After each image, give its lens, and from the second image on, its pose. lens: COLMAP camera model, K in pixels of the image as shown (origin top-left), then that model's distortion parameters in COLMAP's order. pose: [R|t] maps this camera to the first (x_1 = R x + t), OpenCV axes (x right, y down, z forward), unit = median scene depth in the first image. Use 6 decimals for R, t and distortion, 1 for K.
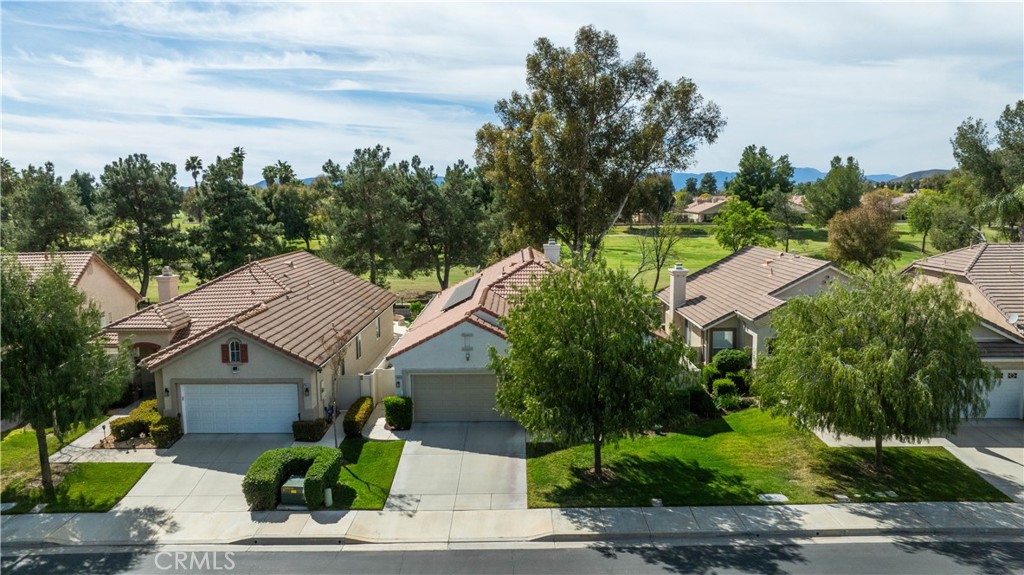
lens RADIAL K [[725.1, 0, 512.0], [0, 725.1, 287.5], [0, 0, 1]] dist [-0.057985, 0.066819]
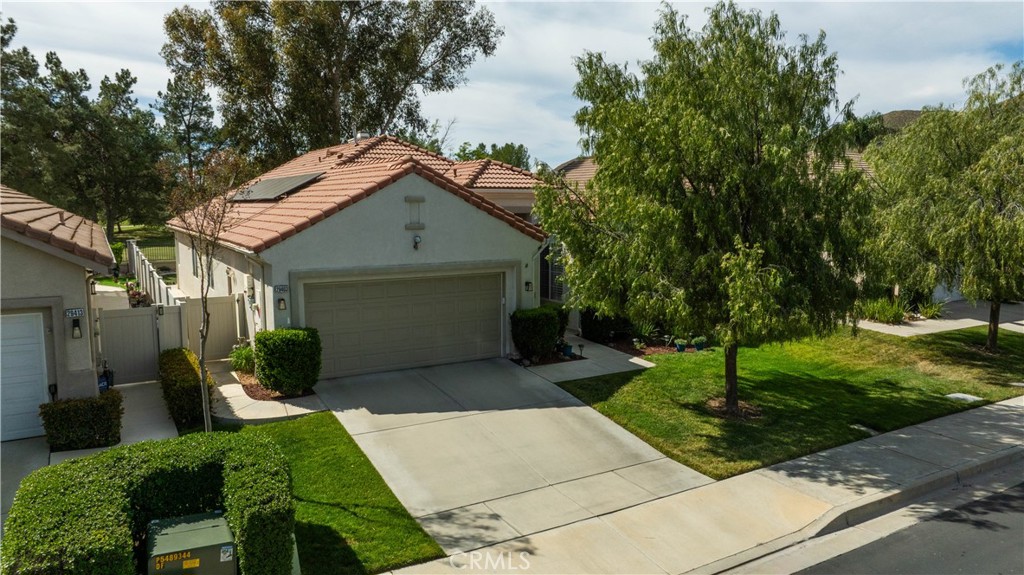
lens RADIAL K [[725.1, 0, 512.0], [0, 725.1, 287.5], [0, 0, 1]] dist [-0.057985, 0.066819]
pose [[0.858862, -0.050151, 0.509745, -0.293741], [0.056815, 0.998382, 0.002498, 0.142359], [-0.509045, 0.026816, 0.860322, 0.553852]]
